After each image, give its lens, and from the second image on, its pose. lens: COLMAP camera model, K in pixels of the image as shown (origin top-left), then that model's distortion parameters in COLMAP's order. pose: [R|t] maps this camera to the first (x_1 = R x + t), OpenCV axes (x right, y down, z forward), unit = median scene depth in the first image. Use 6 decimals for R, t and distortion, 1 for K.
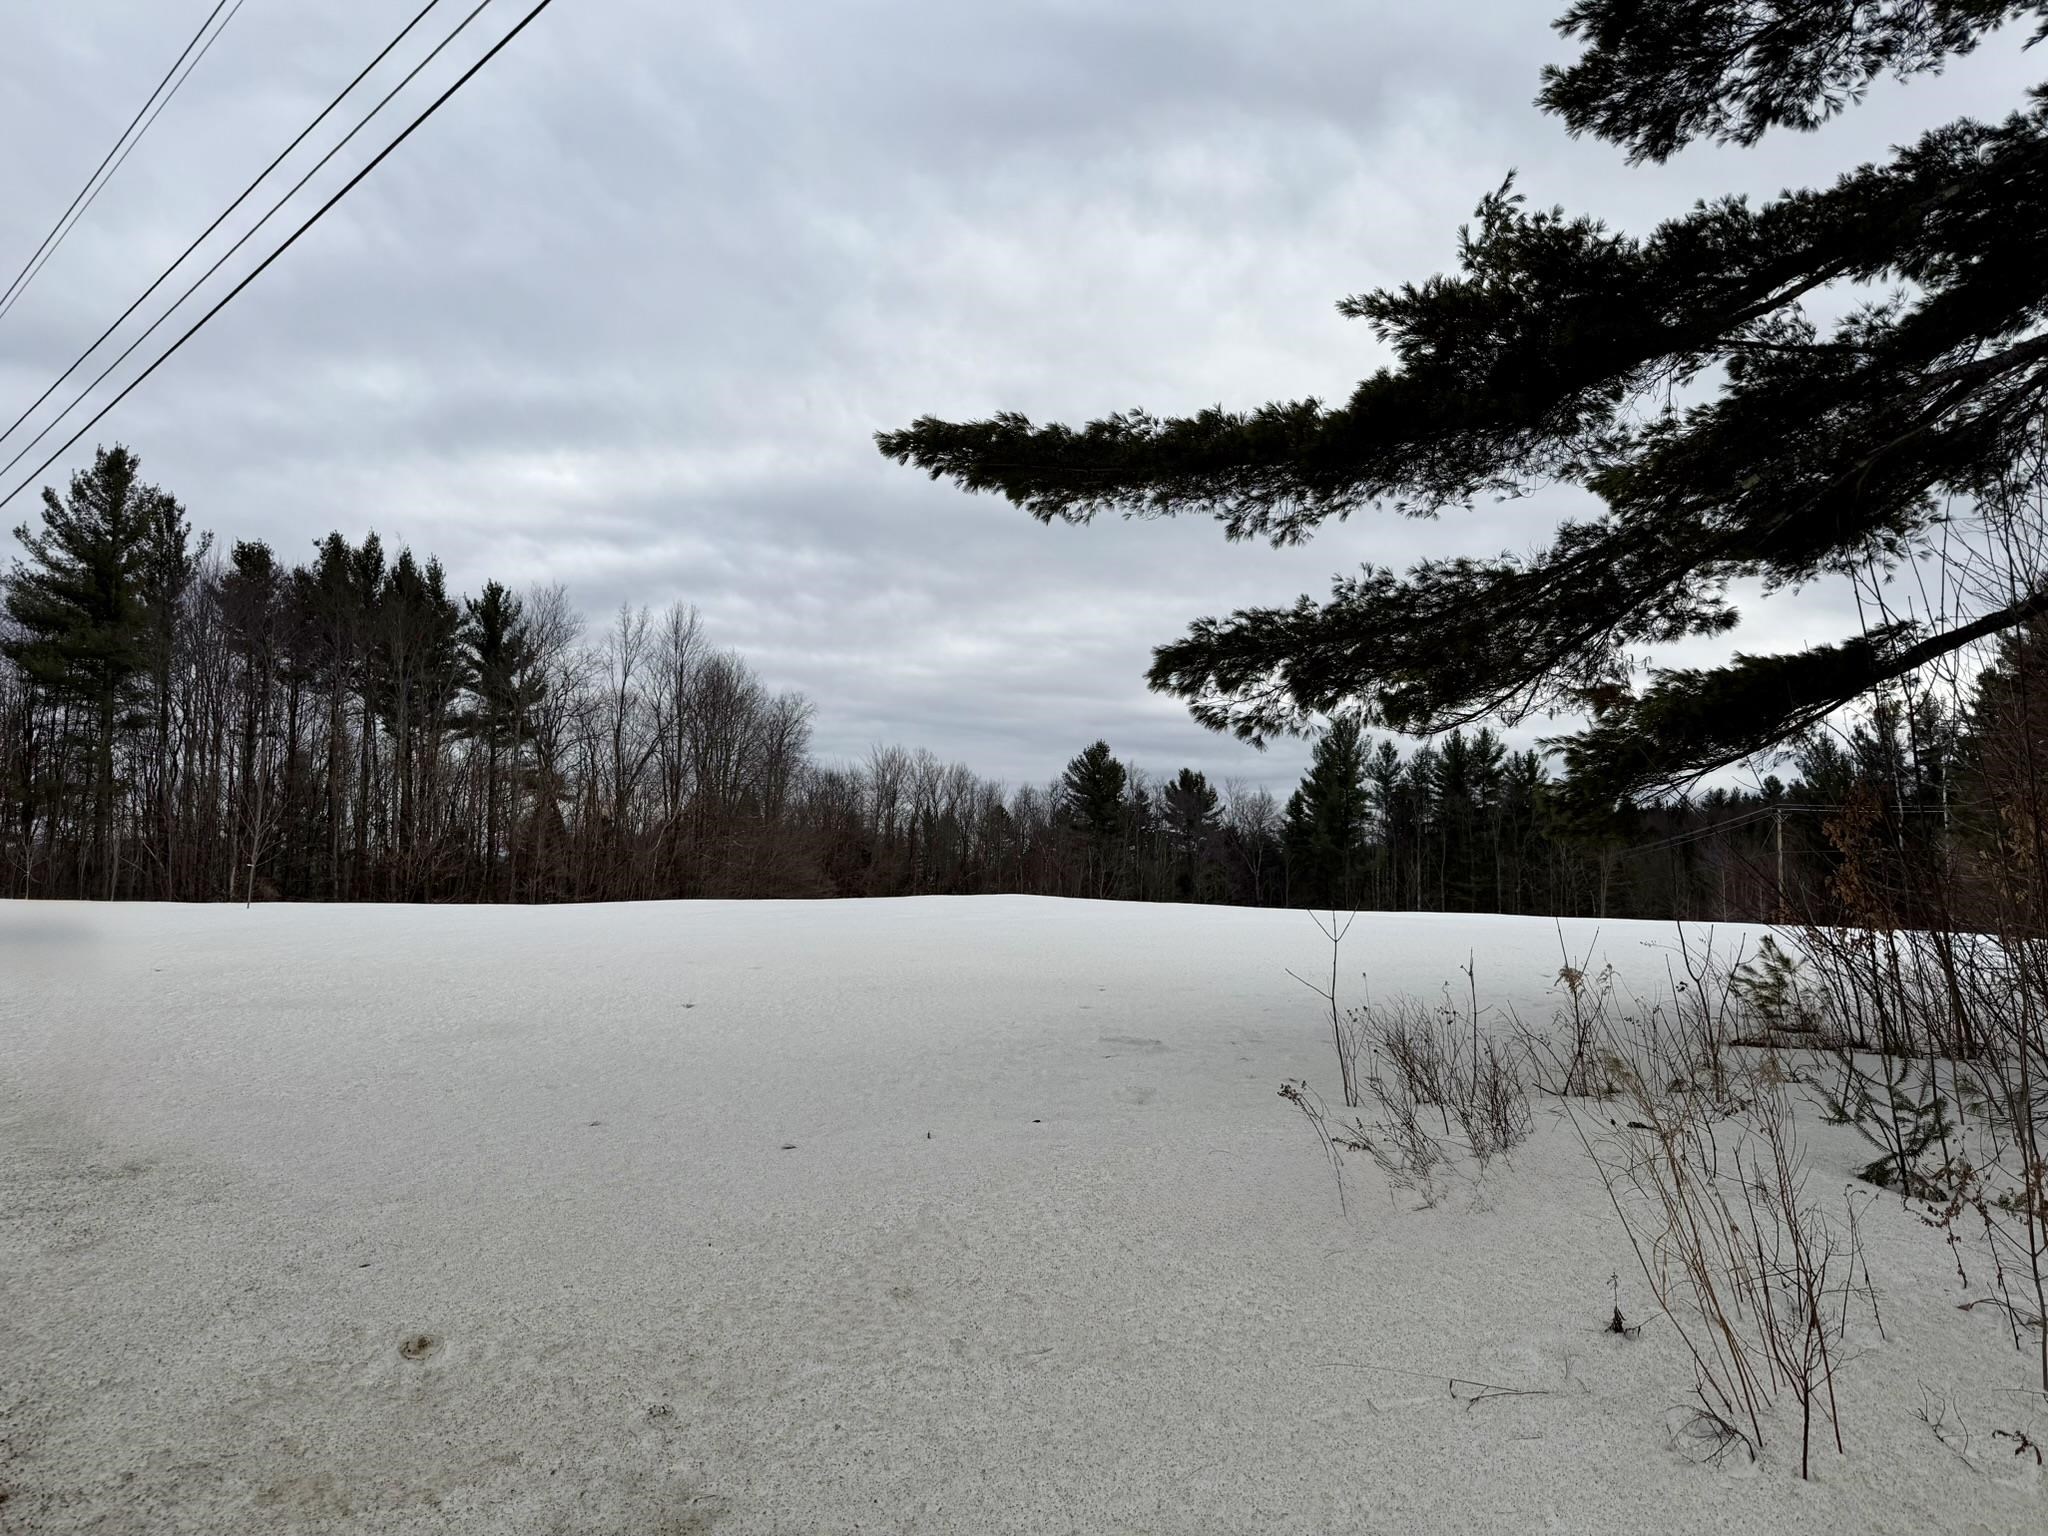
lens RADIAL K [[1431.5, 0, 1026.0], [0, 1431.5, 778.2], [0, 0, 1]] dist [0.060886, -0.072490]
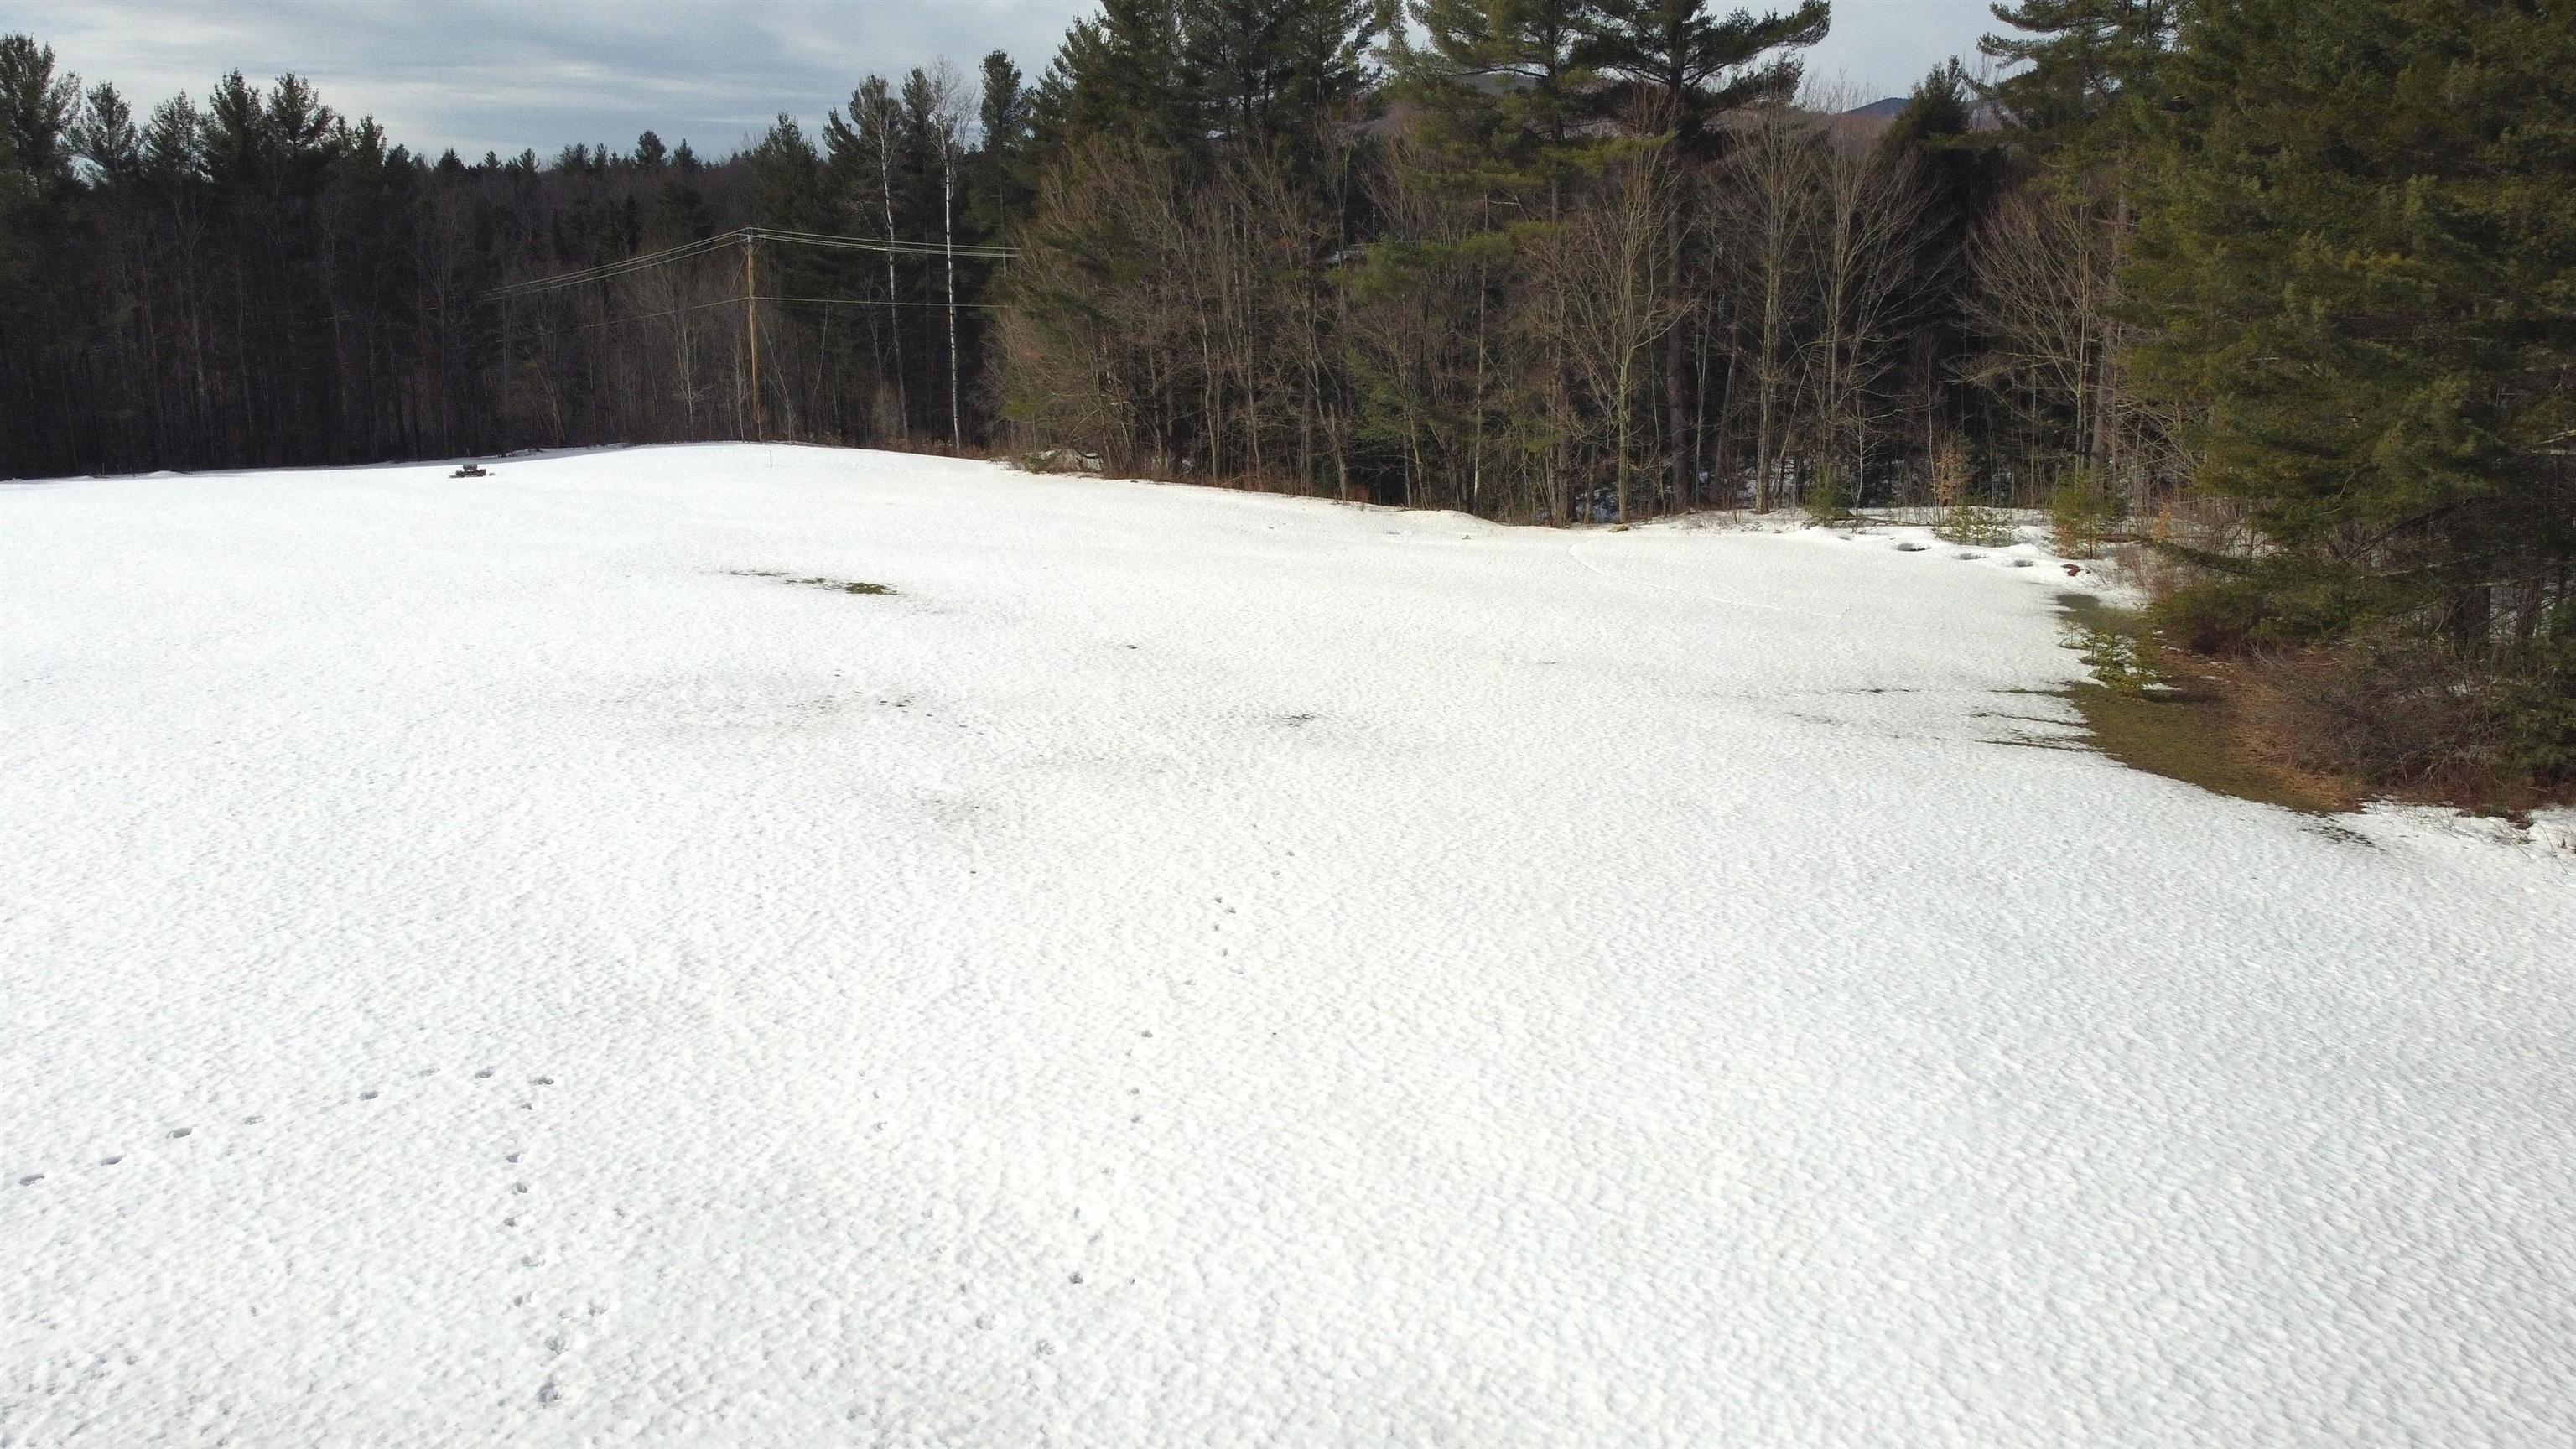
lens RADIAL K [[1942.2, 0, 1283.7], [0, 1942.2, 720.3], [0, 0, 1]] dist [0.005629, -0.009803]
pose [[0.691994, -0.162131, 0.703462, 0.000108], [-0.063039, 0.957160, 0.282614, -0.042206], [-0.719146, -0.239913, 0.652128, 0.172226]]
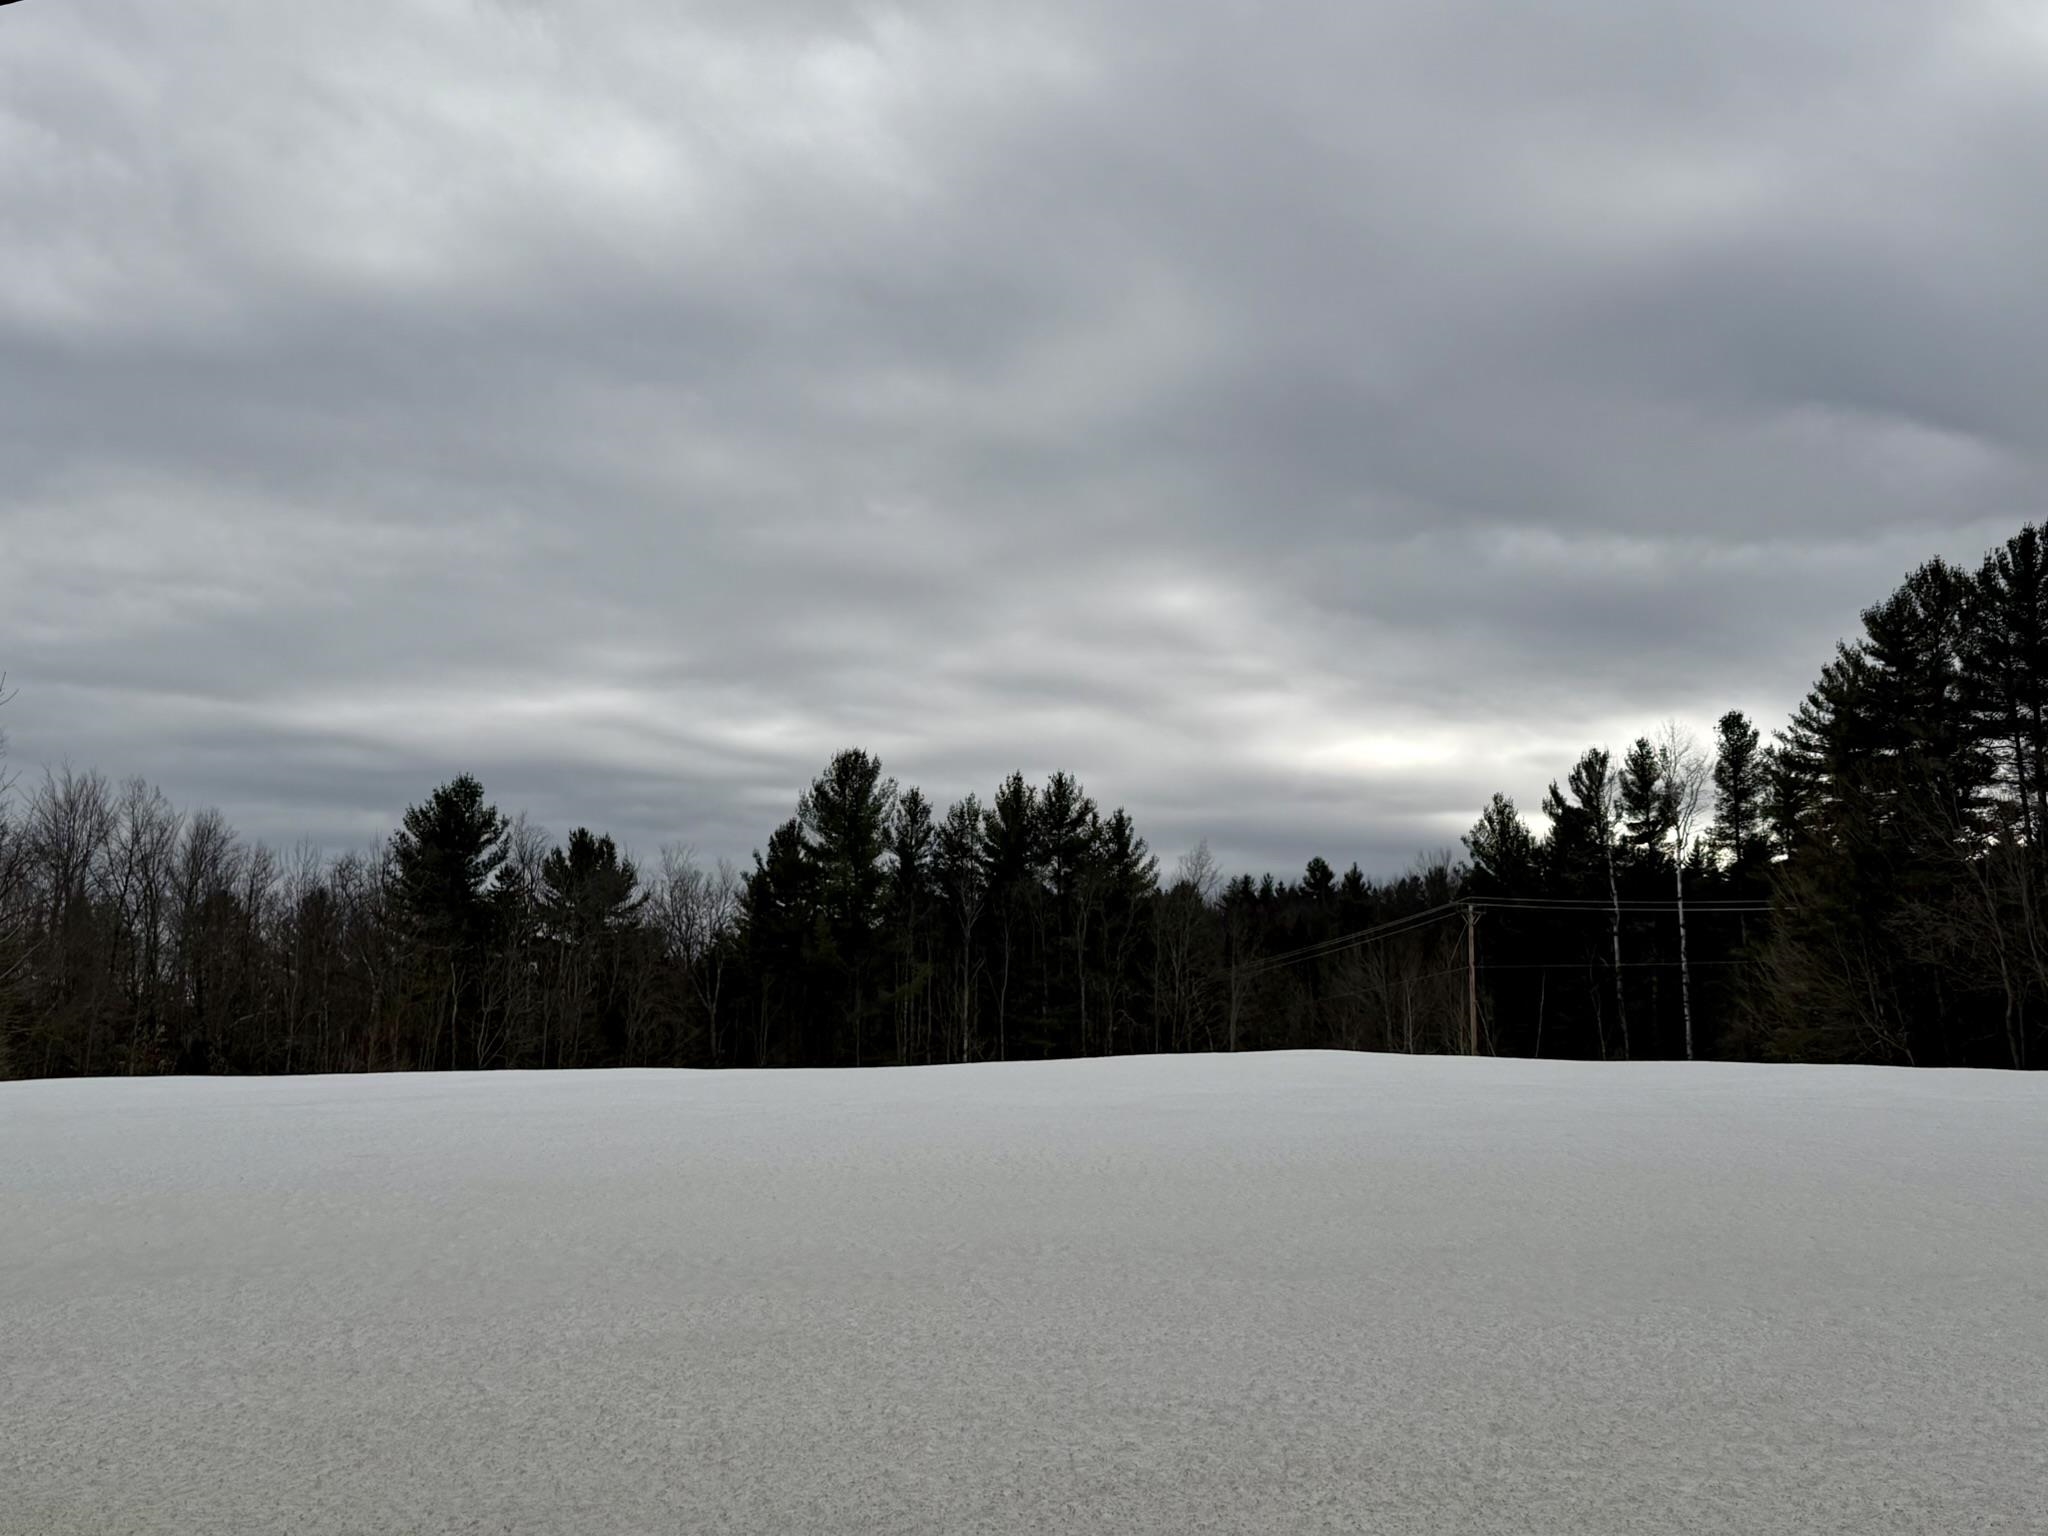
lens RADIAL K [[2313.9, 0, 1043.1], [0, 2313.9, 764.4], [0, 0, 1]] dist [0.115273, 0.000000]
pose [[0.920398, 0.030313, 0.389805, -0.114179], [-0.015302, 0.999019, -0.041556, 0.004704], [-0.390683, 0.032283, 0.919959, 0.078722]]
